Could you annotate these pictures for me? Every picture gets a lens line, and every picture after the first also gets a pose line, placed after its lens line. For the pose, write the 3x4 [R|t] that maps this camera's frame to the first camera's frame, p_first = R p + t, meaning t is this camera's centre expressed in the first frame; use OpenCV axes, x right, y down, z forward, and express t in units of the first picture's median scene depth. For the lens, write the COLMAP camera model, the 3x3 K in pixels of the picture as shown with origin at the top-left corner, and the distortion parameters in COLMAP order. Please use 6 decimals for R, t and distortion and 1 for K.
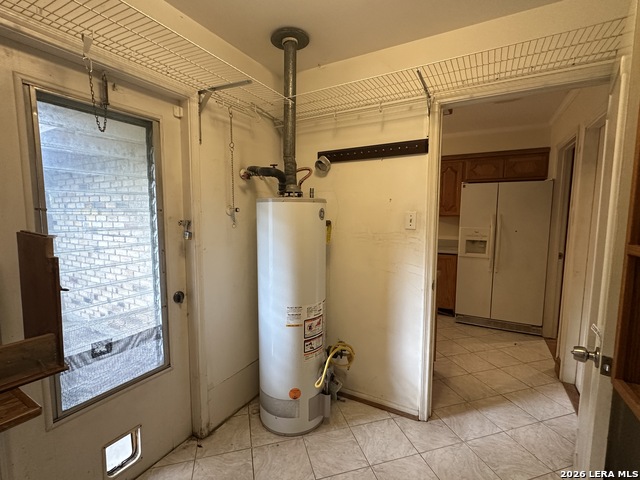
lens RADIAL K [[304.6, 0, 319.8], [0, 304.6, 239.6], [0, 0, 1]] dist [0.003245, 0.000429]
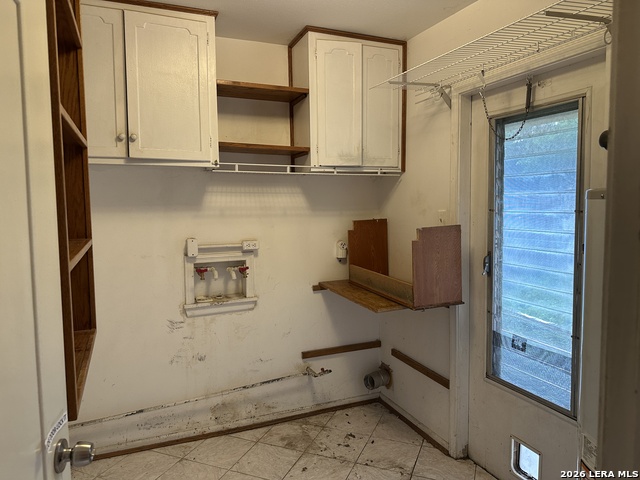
lens RADIAL K [[456.8, 0, 320.4], [0, 456.8, 238.5], [0, 0, 1]] dist [-0.001987, -0.001677]
pose [[-0.632742, 0.064221, -0.771695, 0.887954], [-0.067232, 0.988236, 0.137367, -0.164402], [0.771438, 0.138800, -0.620981, 1.388404]]
